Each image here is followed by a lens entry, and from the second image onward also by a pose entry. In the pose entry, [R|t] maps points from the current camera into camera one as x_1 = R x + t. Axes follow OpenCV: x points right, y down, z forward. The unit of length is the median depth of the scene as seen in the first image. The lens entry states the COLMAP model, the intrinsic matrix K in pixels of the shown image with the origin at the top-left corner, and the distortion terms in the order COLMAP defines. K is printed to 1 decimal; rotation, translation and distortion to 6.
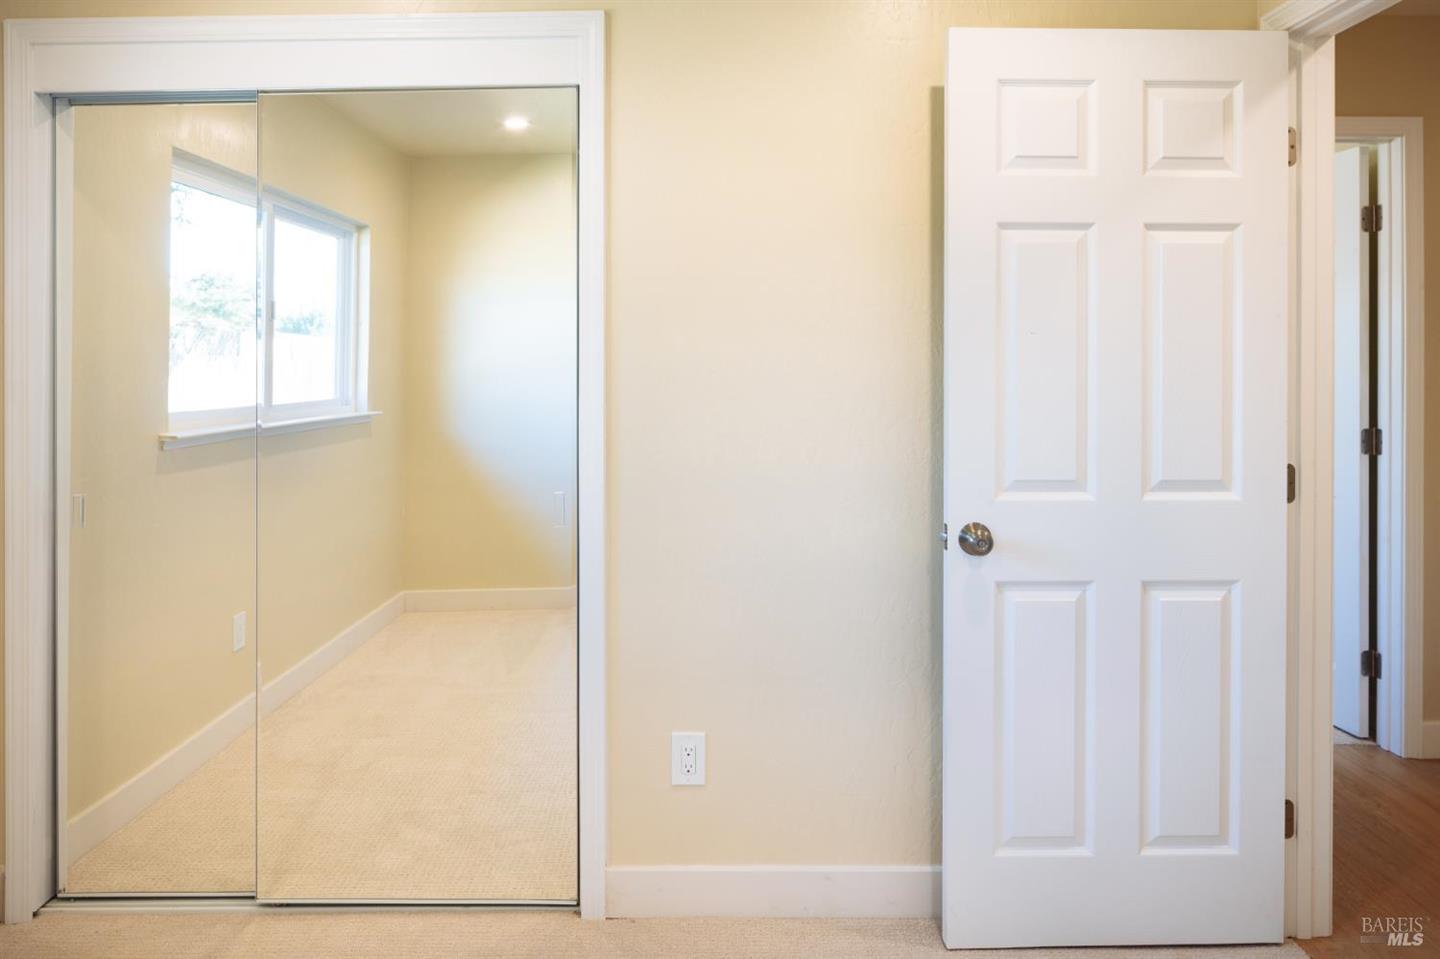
lens RADIAL K [[998.5, 0, 721.7], [0, 998.5, 354.9], [0, 0, 1]] dist [-0.001156, 0.001177]
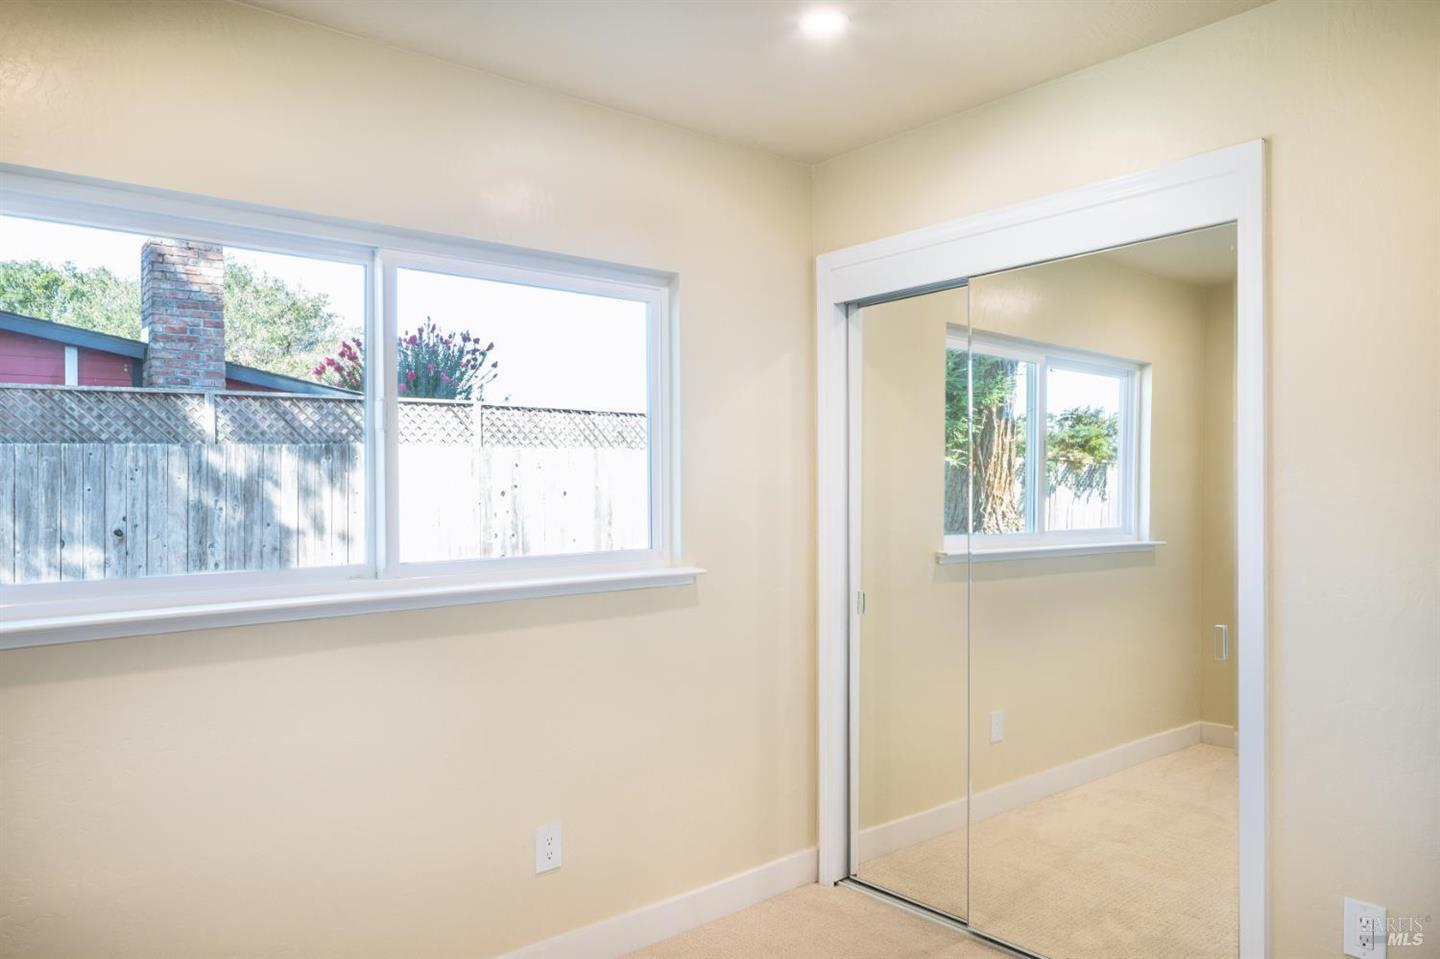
lens RADIAL K [[993.2, 0, 716.0], [0, 993.2, 492.2], [0, 0, 1]] dist [0.000798, -0.002787]
pose [[0.643866, 0.000697, -0.765138, 0.148582], [0.004742, 0.999977, 0.004901, -0.001863], [0.765123, -0.006784, 0.643848, -0.017952]]
